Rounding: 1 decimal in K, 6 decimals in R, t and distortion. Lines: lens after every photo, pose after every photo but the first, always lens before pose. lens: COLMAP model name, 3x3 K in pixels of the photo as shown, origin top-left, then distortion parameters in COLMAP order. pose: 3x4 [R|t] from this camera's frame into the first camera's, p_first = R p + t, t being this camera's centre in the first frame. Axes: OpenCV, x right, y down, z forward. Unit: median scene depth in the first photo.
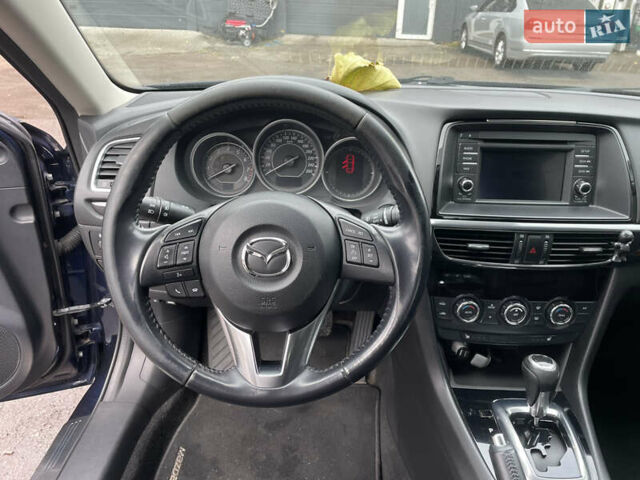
lens RADIAL K [[525.0, 0, 316.9], [0, 525.0, 234.0], [0, 0, 1]] dist [0.045530, -0.017711]
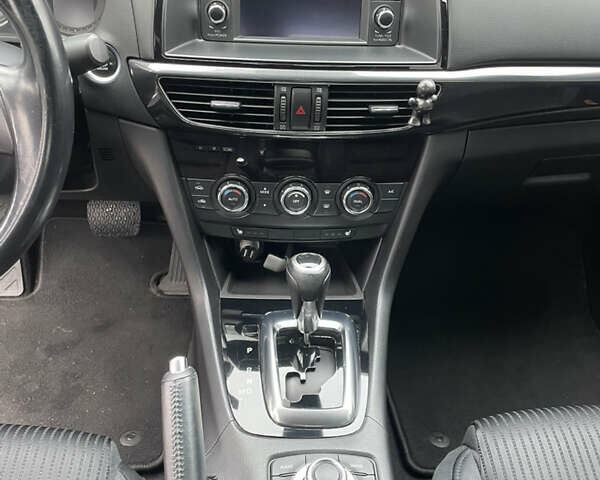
lens RADIAL K [[654.6, 0, 299.9], [0, 654.6, 243.0], [0, 0, 1]] dist [0.101442, 0.000000]
pose [[0.999607, -0.008789, 0.026610, 0.370150], [0.003351, 0.980219, 0.197886, 0.029821], [-0.027823, -0.197719, 0.979864, 0.096314]]
